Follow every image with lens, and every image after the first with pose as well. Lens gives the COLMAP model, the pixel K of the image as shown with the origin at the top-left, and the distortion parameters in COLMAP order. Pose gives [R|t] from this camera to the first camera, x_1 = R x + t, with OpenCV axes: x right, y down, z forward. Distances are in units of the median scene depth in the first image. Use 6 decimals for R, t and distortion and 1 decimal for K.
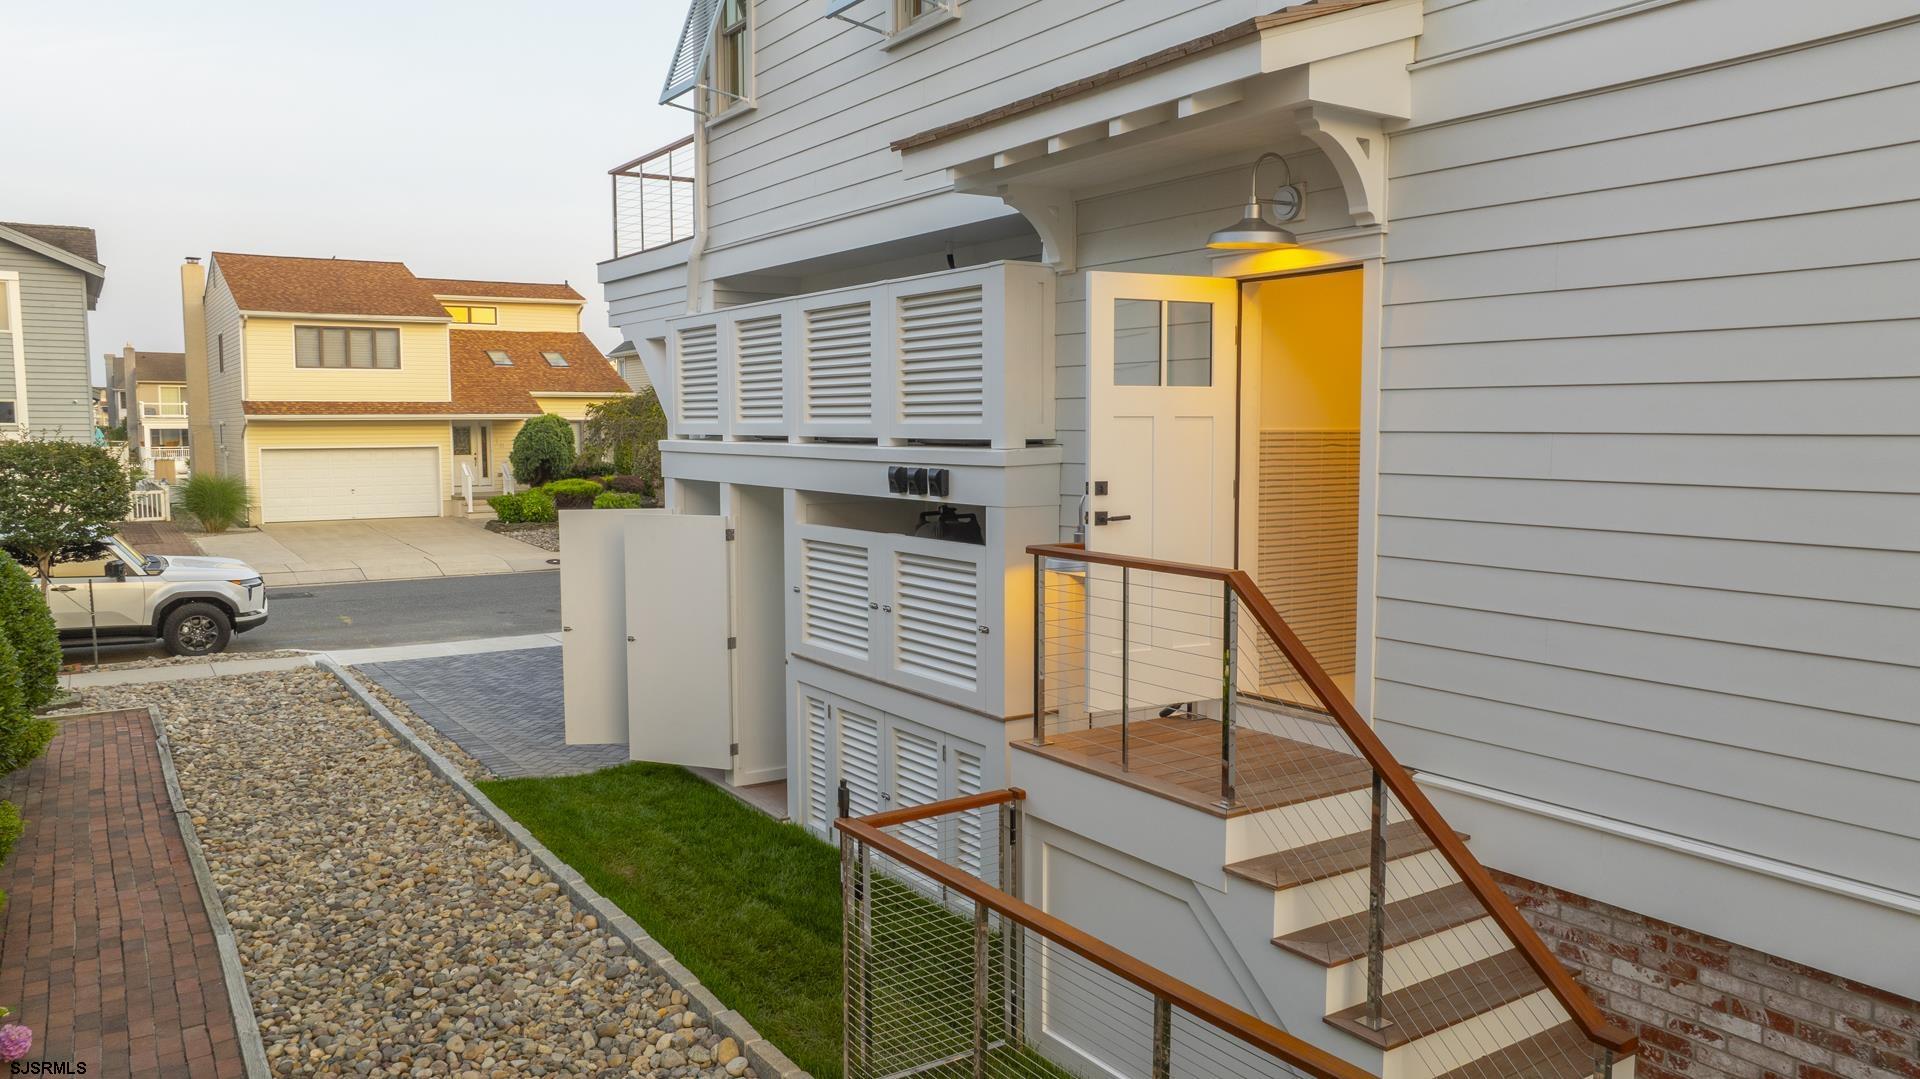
lens RADIAL K [[1376.7, 0, 960.0], [0, 1376.7, 539.5], [0, 0, 1]] dist [-0.086831, 0.109754]
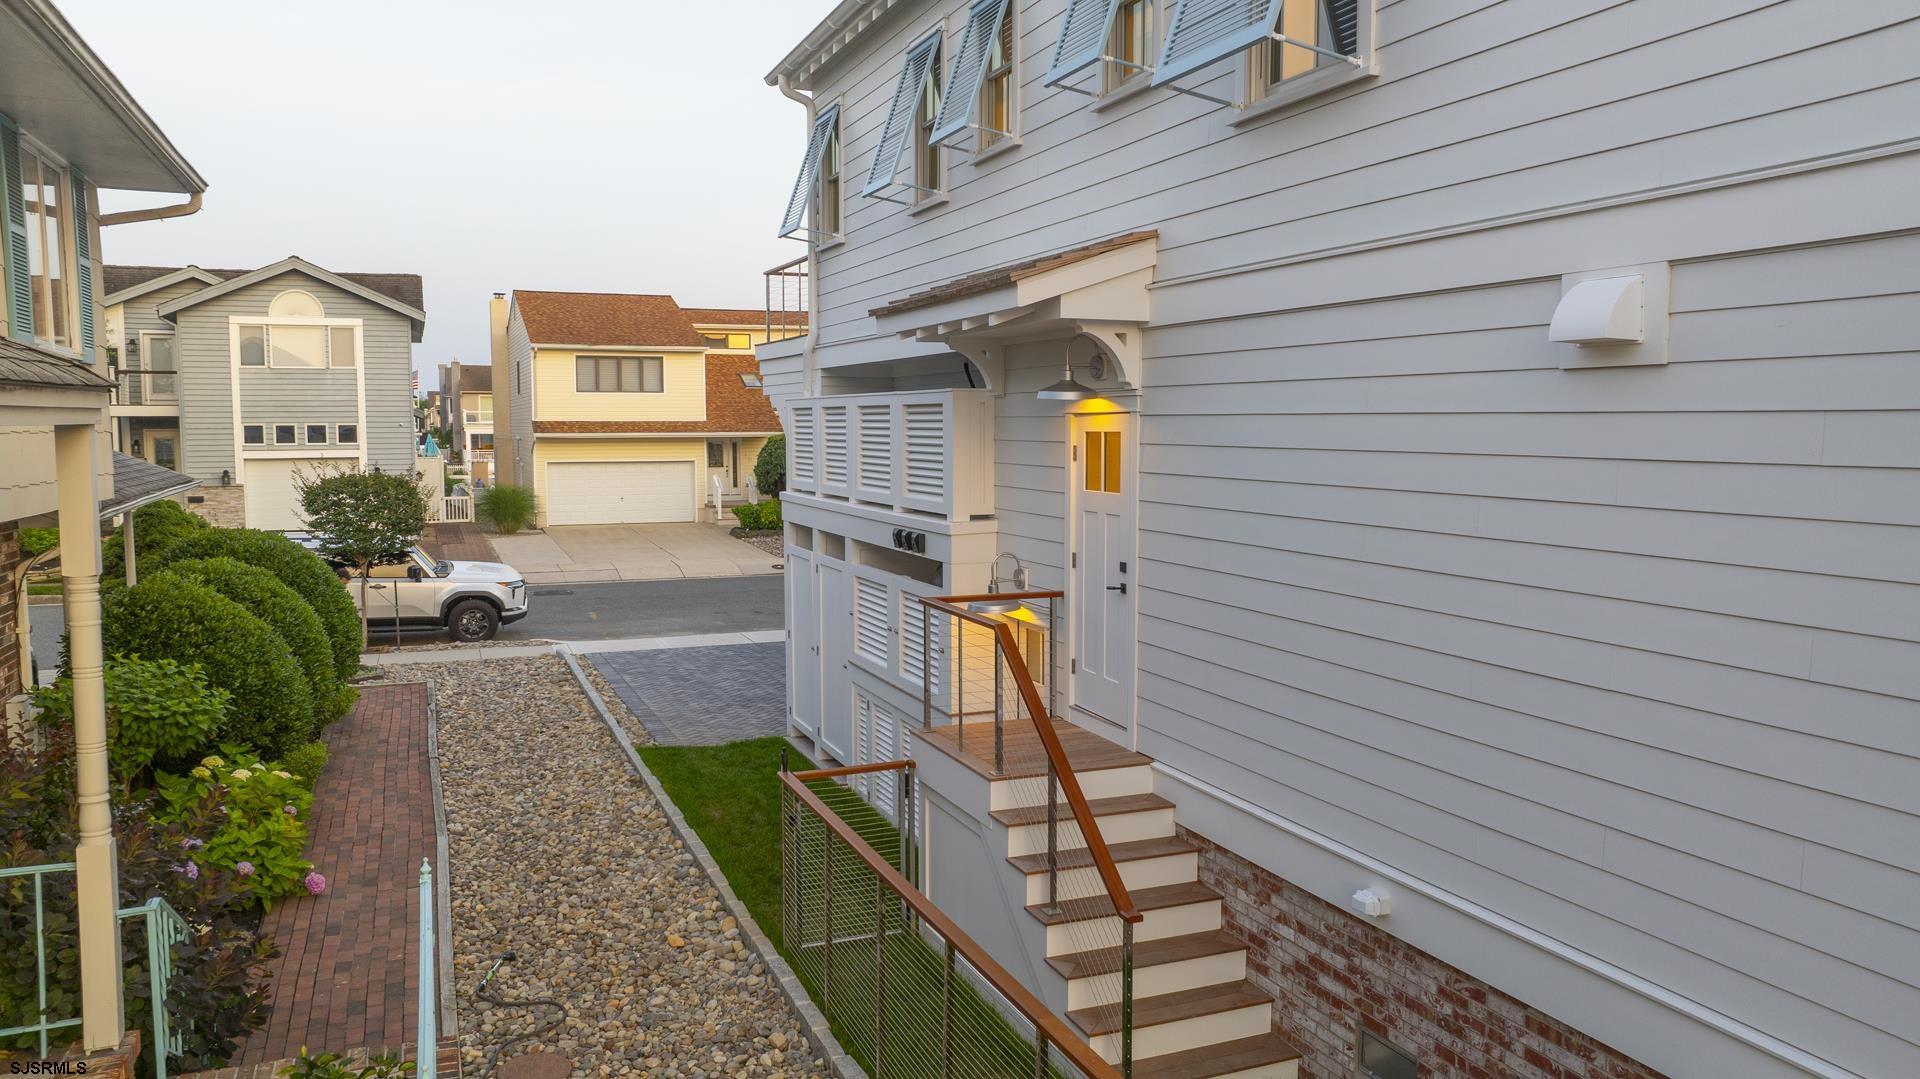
lens RADIAL K [[1363.3, 0, 960.0], [0, 1363.3, 539.5], [0, 0, 1]] dist [-0.038416, 0.043830]
pose [[0.980305, 0.018752, -0.196598, 0.214921], [-0.018548, 0.999824, 0.002881, -0.036176], [0.196617, 0.000822, 0.980480, -0.251418]]
